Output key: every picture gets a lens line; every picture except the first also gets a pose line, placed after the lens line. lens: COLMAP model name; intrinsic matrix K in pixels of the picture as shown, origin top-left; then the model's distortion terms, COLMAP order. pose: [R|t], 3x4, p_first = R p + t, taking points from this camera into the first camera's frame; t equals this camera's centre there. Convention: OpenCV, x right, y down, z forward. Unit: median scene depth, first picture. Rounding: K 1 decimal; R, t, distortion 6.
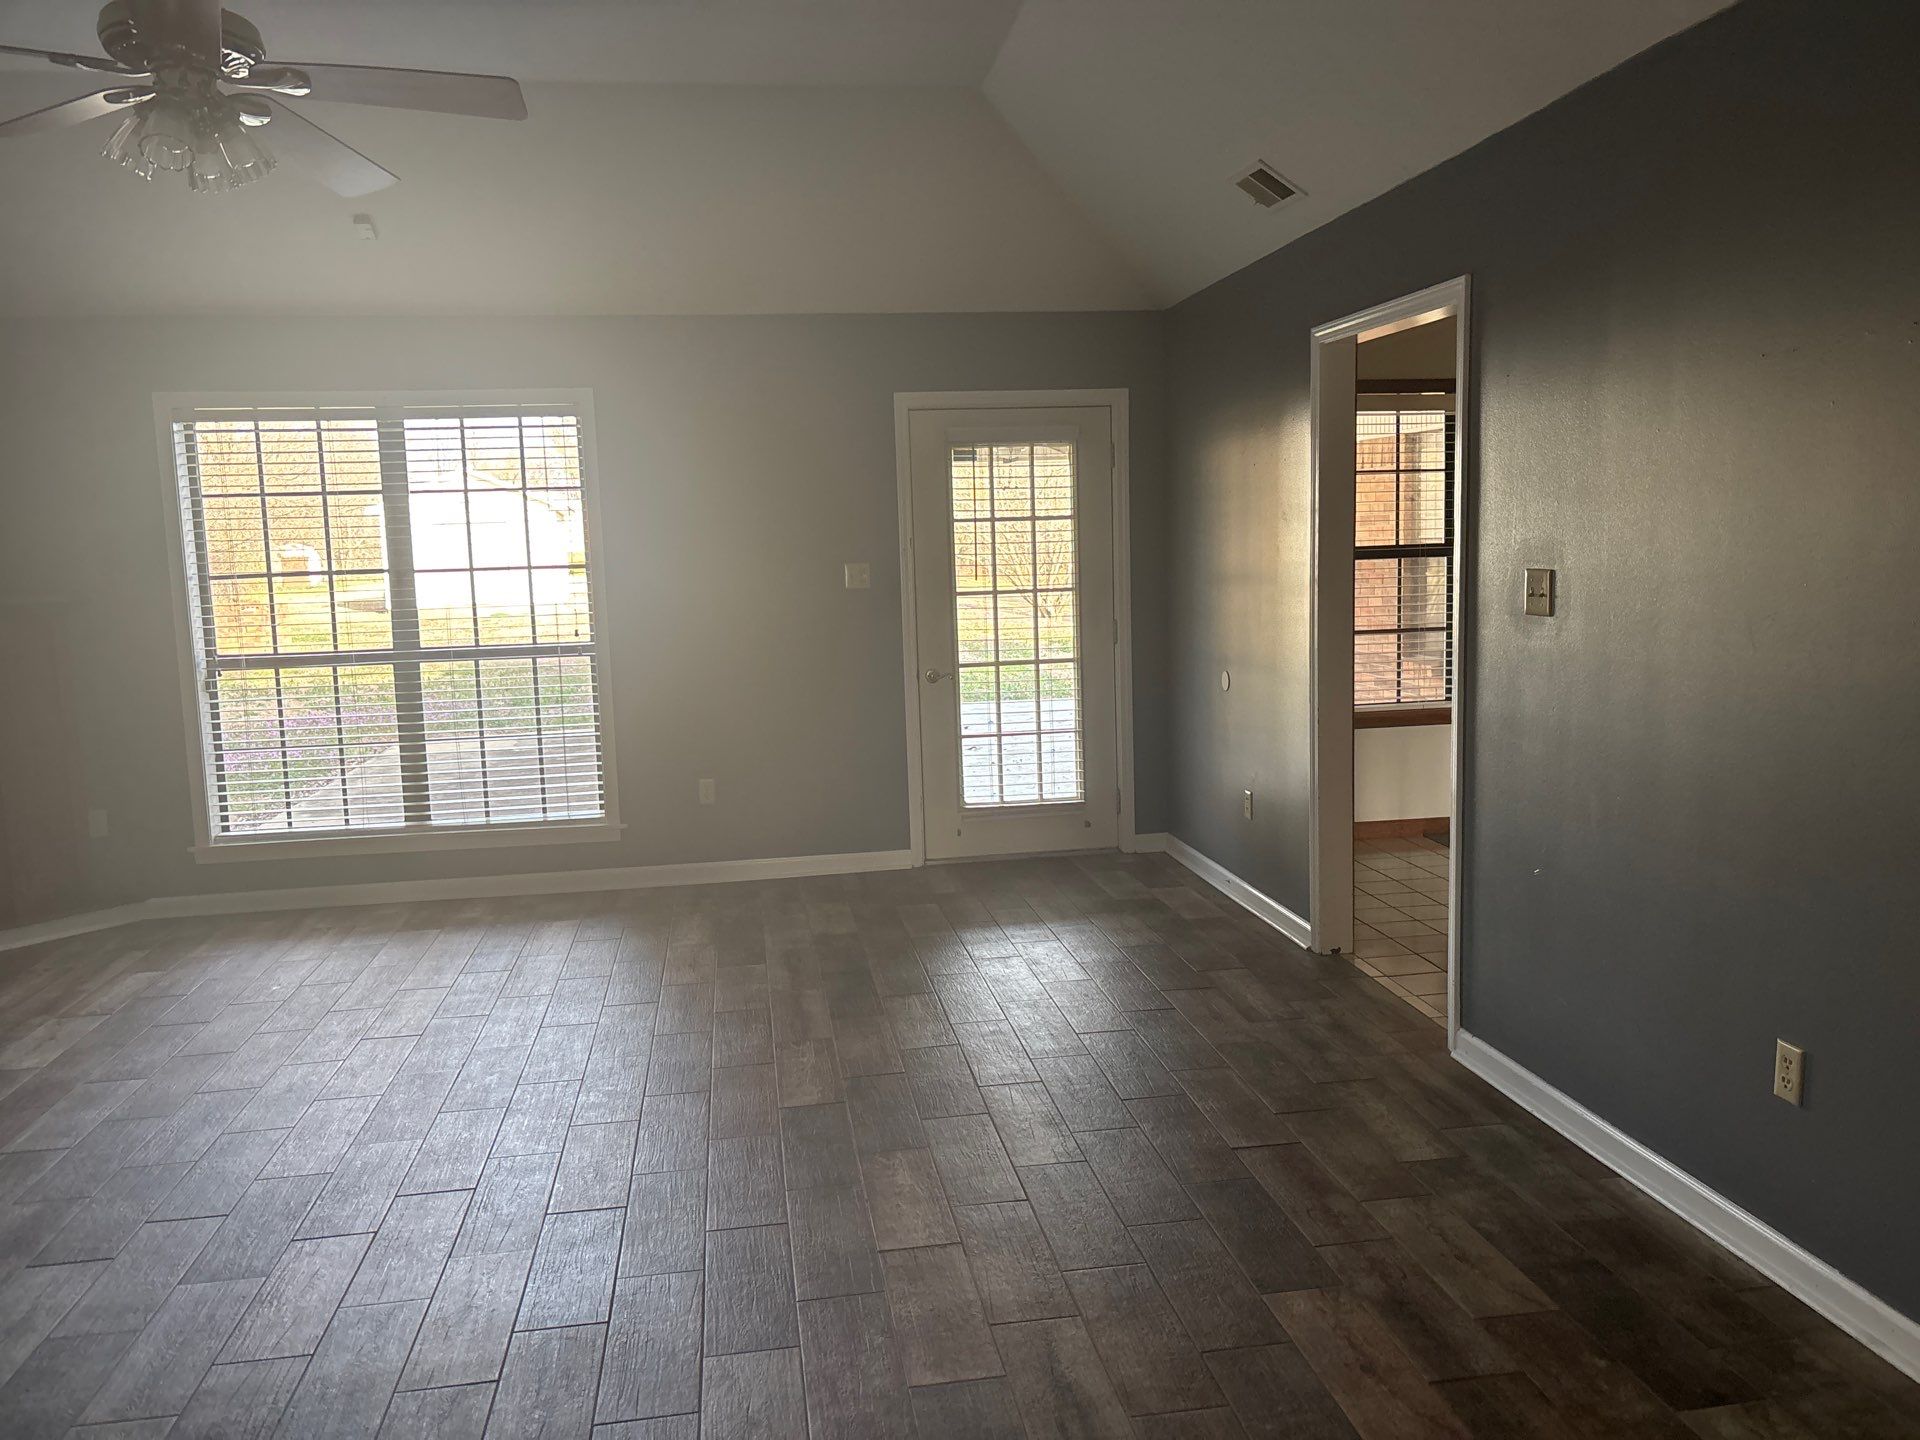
lens RADIAL K [[1417.4, 0, 1023.7], [0, 1417.4, 704.3], [0, 0, 1]] dist [0.086705, -0.099543]
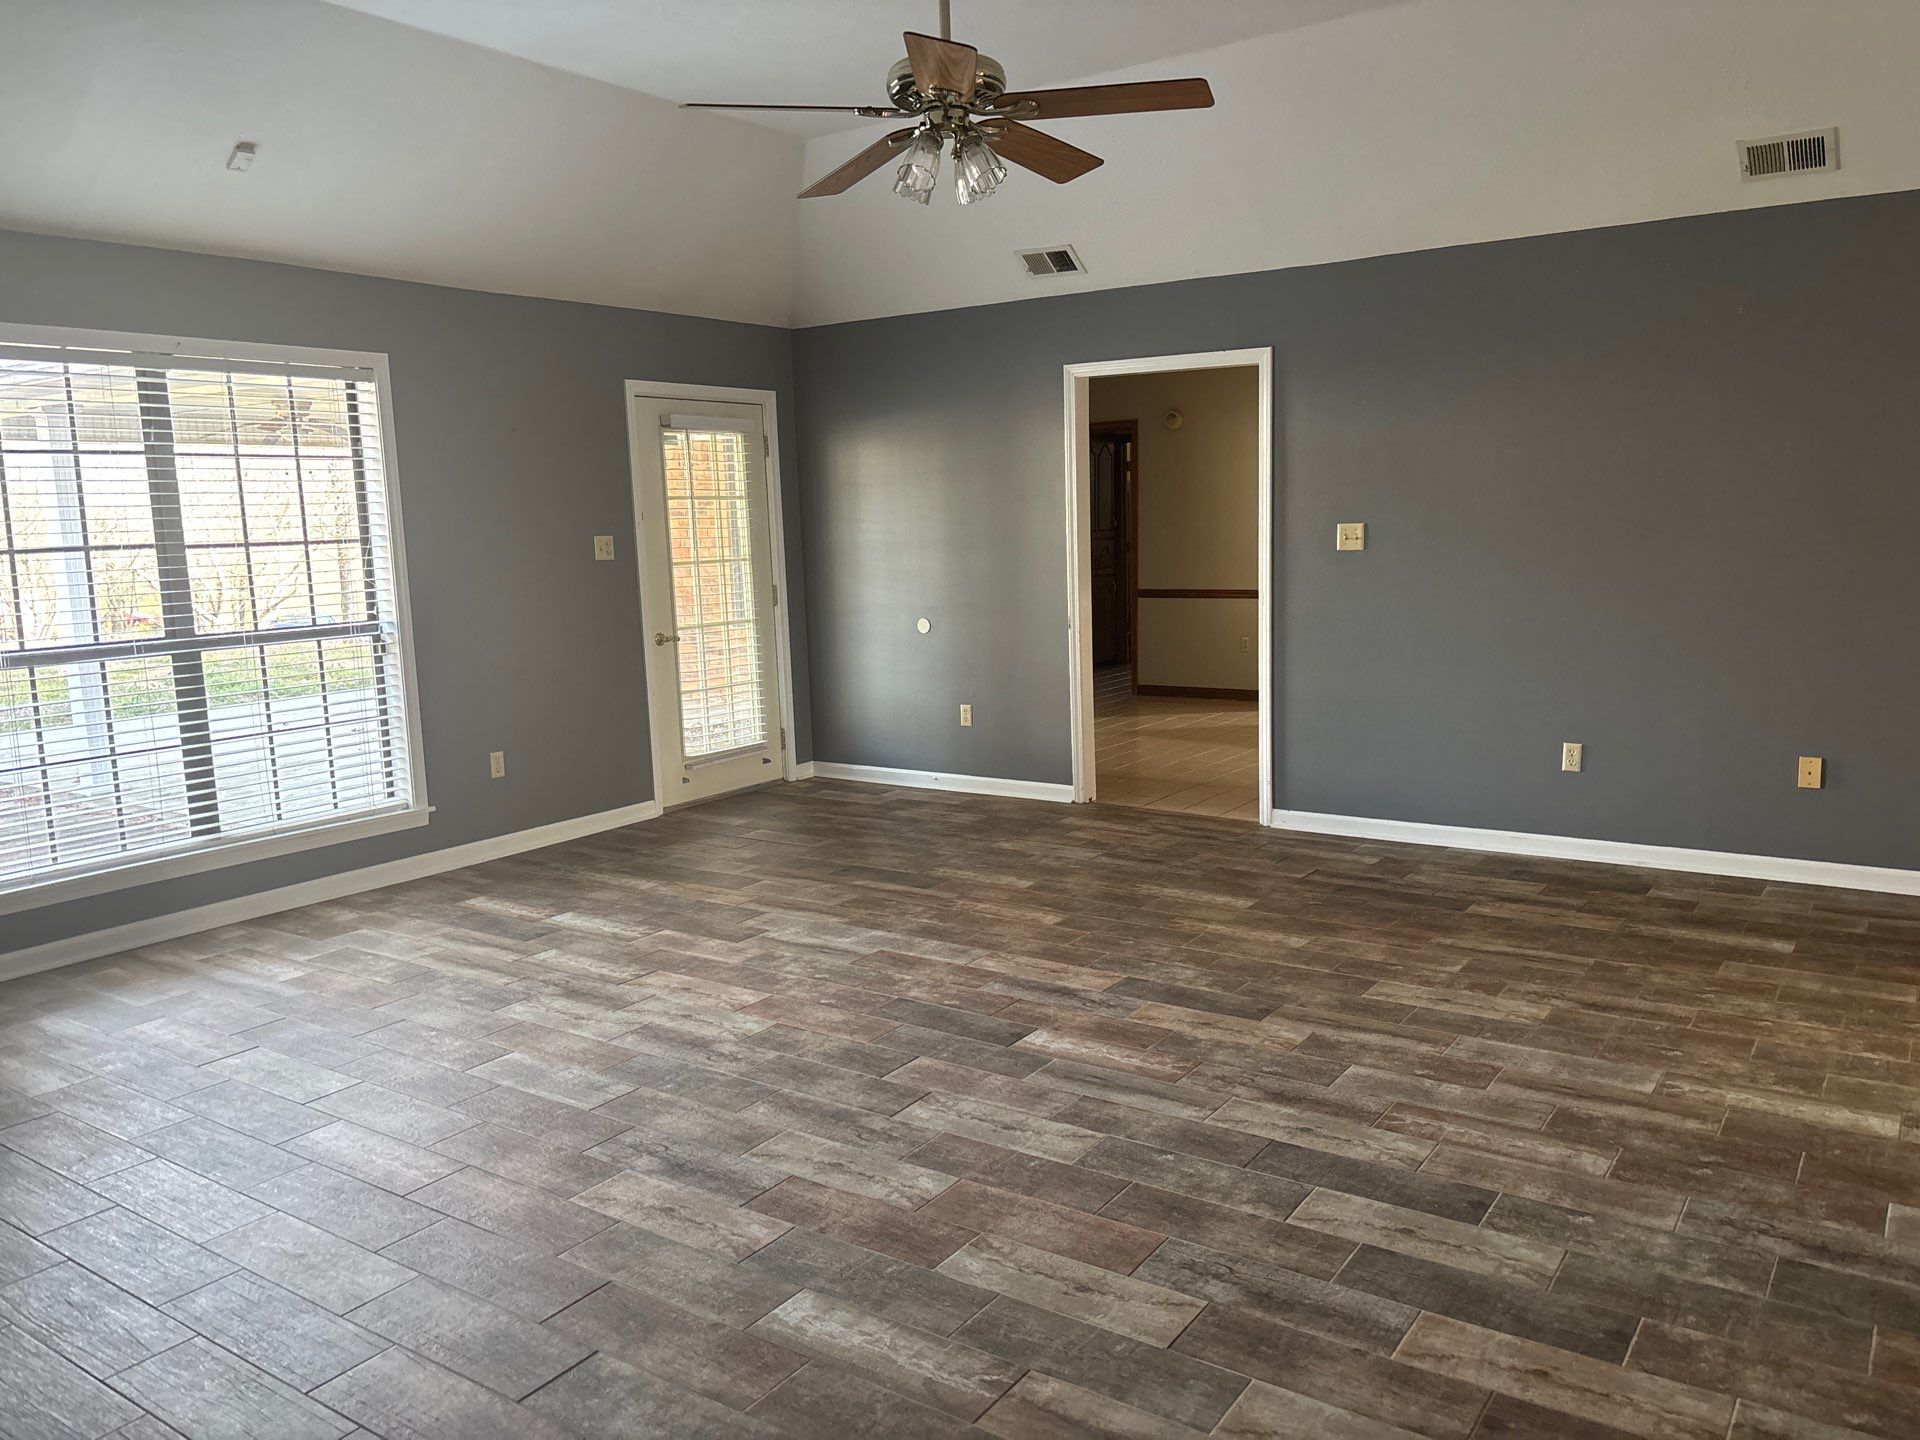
lens RADIAL K [[1390.2, 0, 956.3], [0, 1390.2, 719.1], [0, 0, 1]] dist [0.087614, -0.113144]
pose [[0.711075, -0.093082, 0.696927, -0.658944], [0.085867, 0.995275, 0.045320, 0.011651], [-0.697853, 0.027618, 0.715708, 0.066979]]
